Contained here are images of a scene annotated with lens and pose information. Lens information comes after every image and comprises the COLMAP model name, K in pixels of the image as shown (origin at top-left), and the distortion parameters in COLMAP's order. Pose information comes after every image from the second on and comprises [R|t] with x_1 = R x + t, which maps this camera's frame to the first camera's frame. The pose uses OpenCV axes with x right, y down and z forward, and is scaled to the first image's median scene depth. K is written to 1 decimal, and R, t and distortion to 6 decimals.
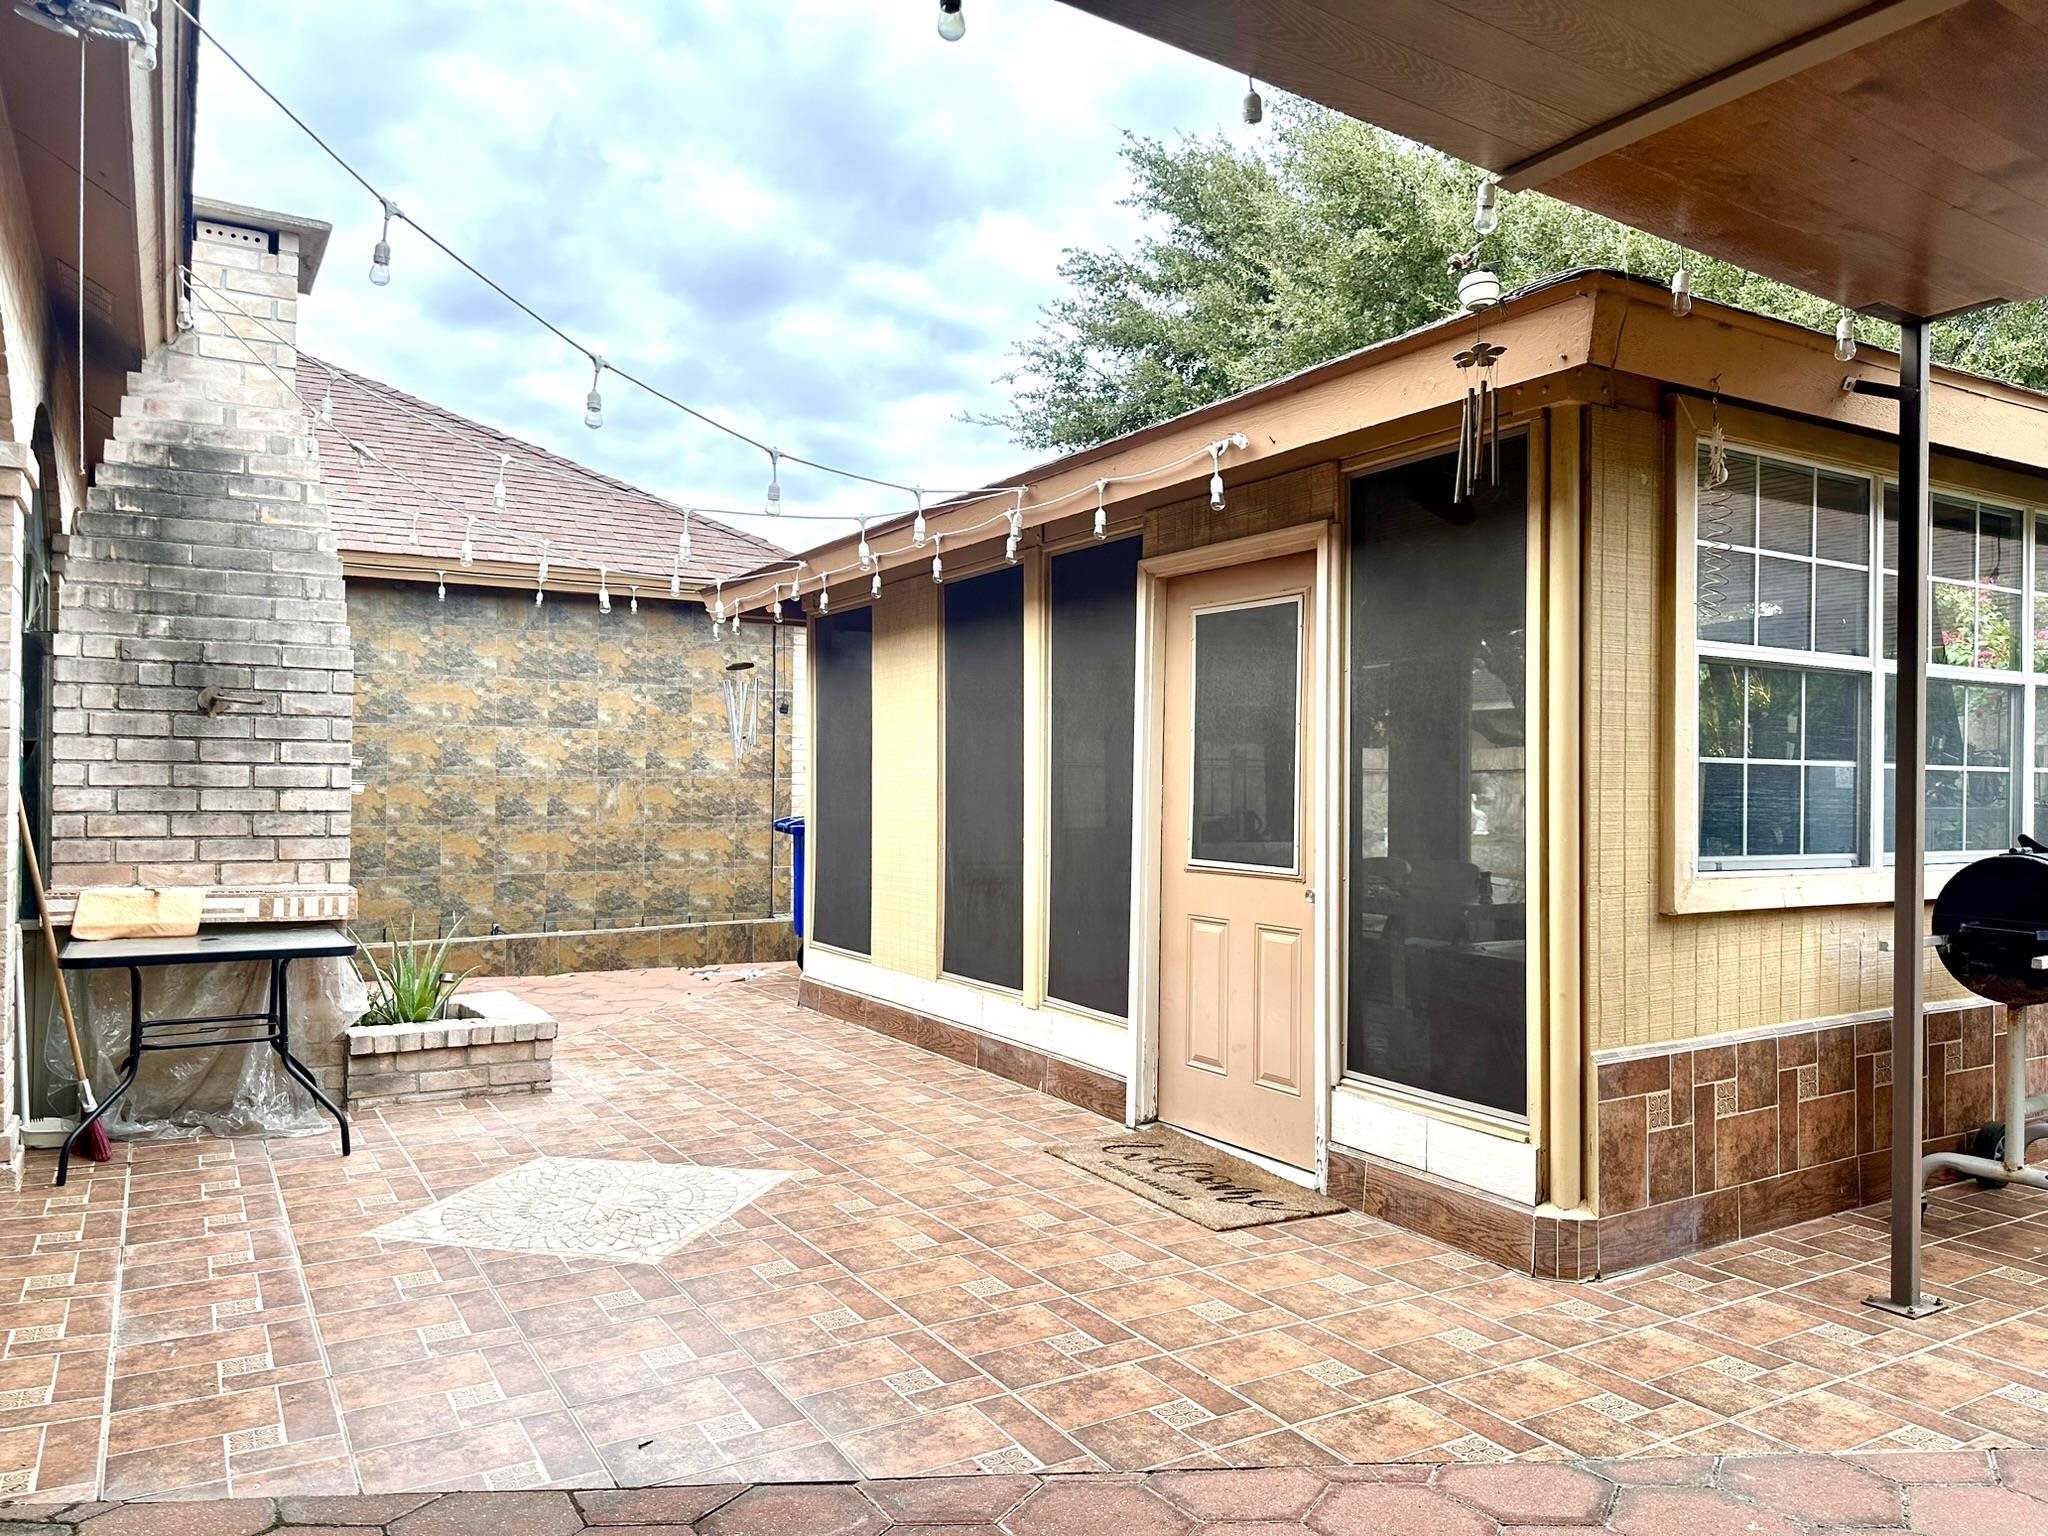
lens RADIAL K [[1443.8, 0, 1026.0], [0, 1443.8, 773.0], [0, 0, 1]] dist [0.036518, -0.035963]
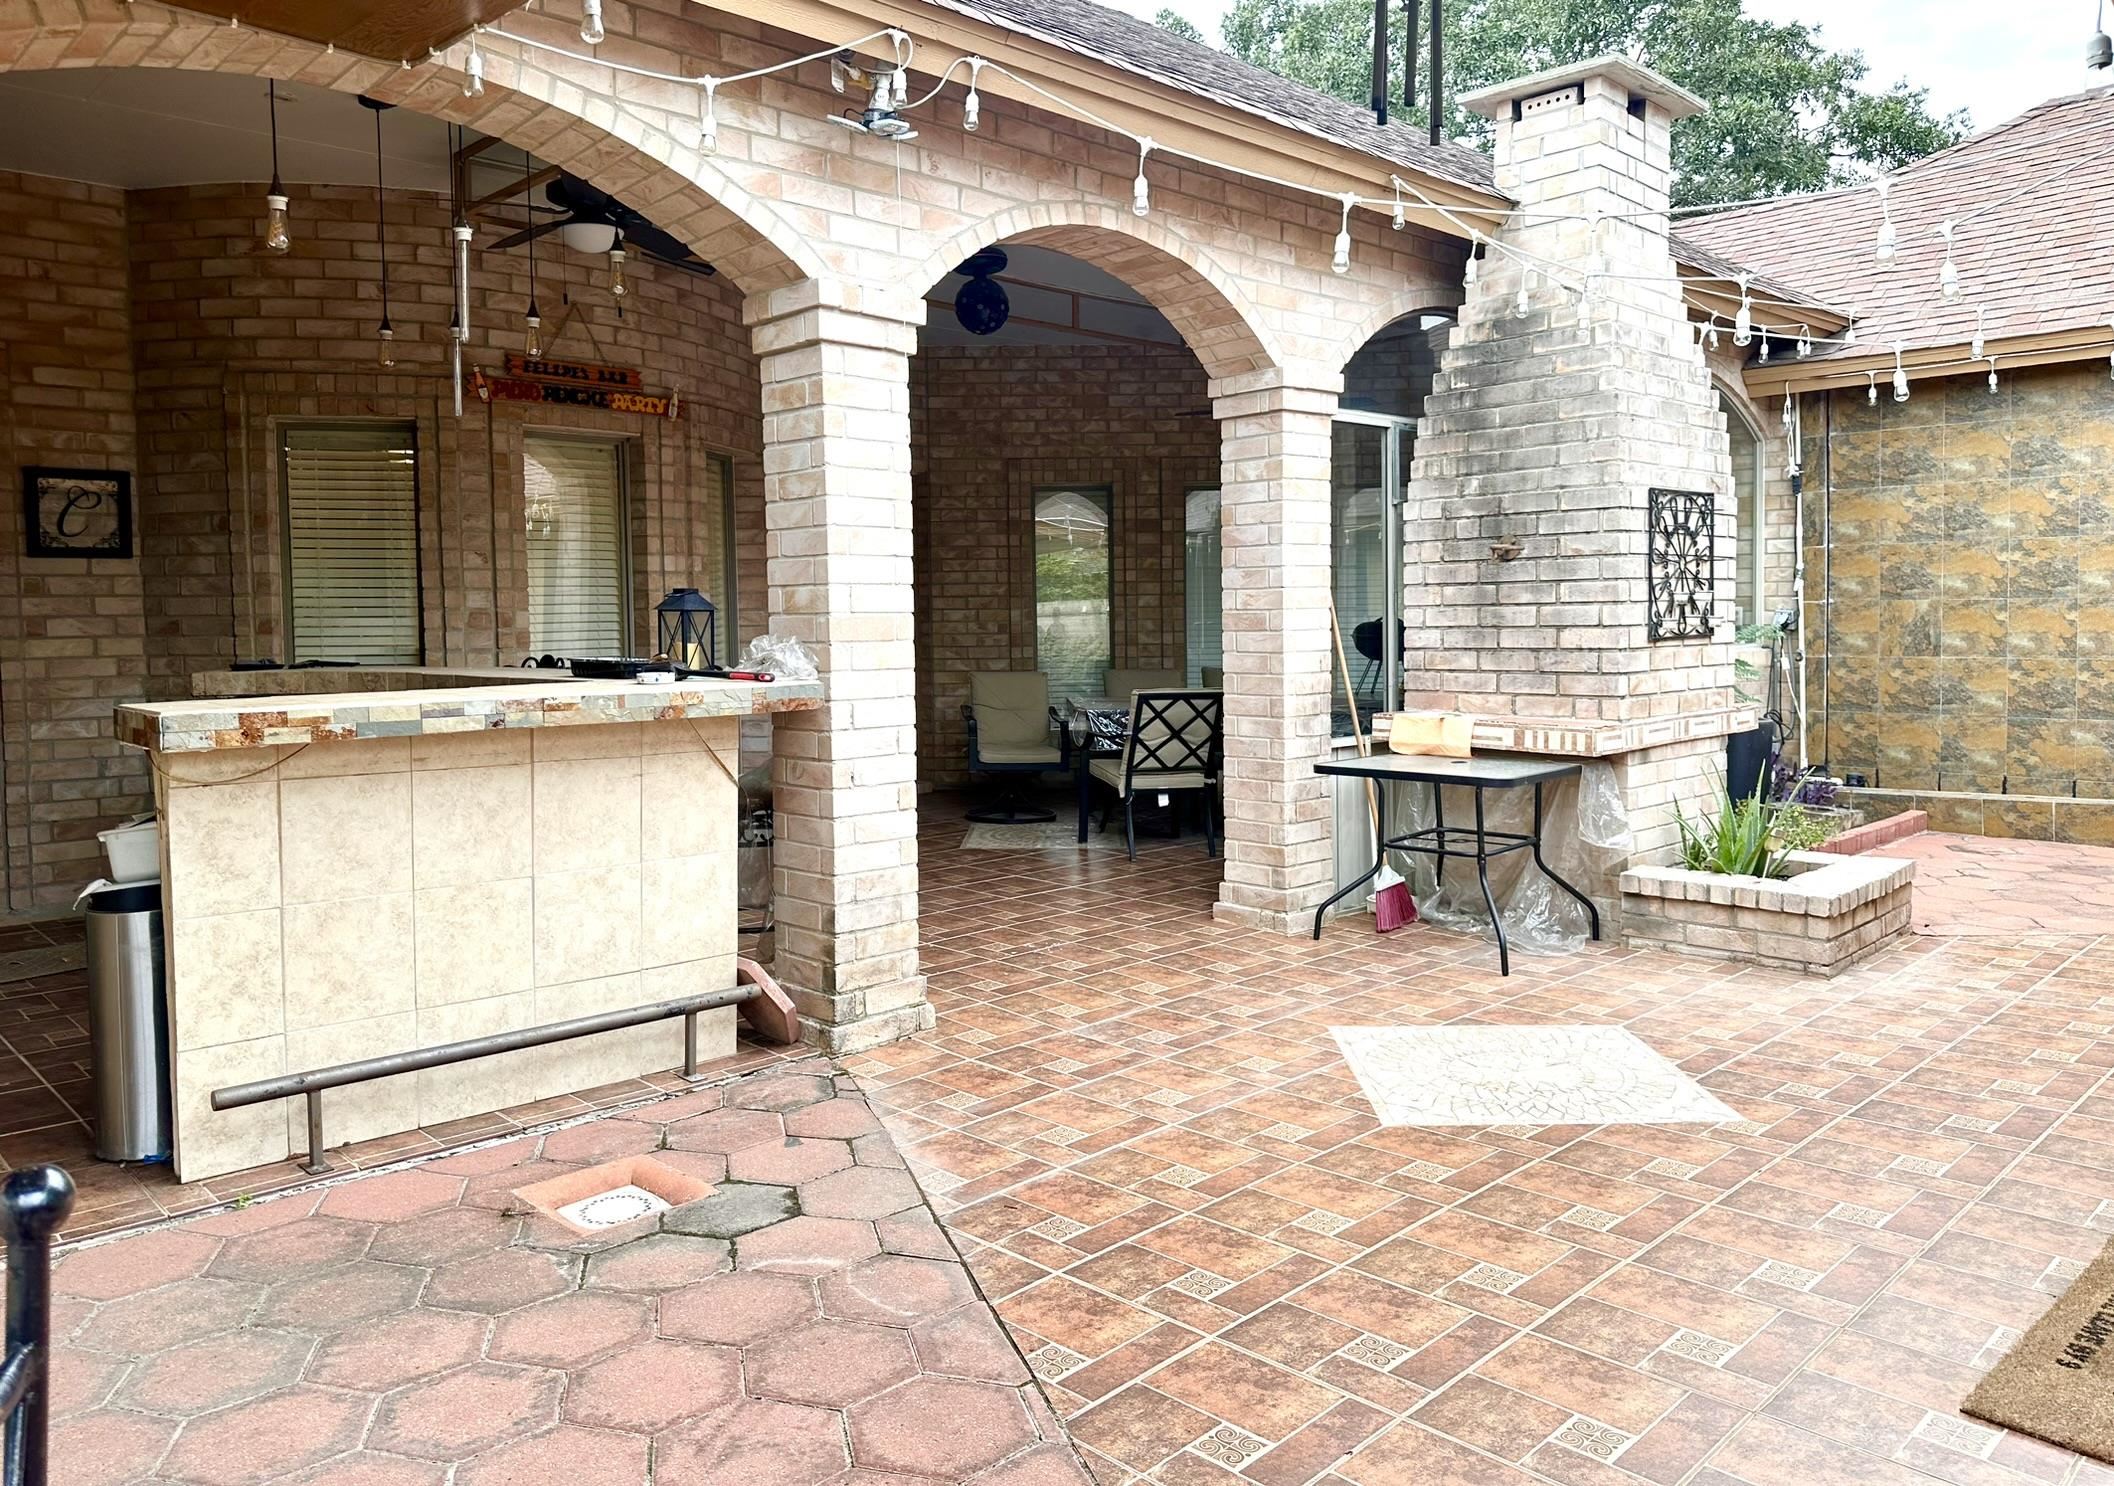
lens RADIAL K [[1472.2, 0, 1020.4], [0, 1472.2, 703.9], [0, 0, 1]] dist [0.010692, -0.015628]
pose [[0.216026, 0.047143, -0.975249, 0.452210], [0.029797, 0.998050, 0.054845, -0.004057], [0.975933, -0.040908, 0.214200, 0.394279]]
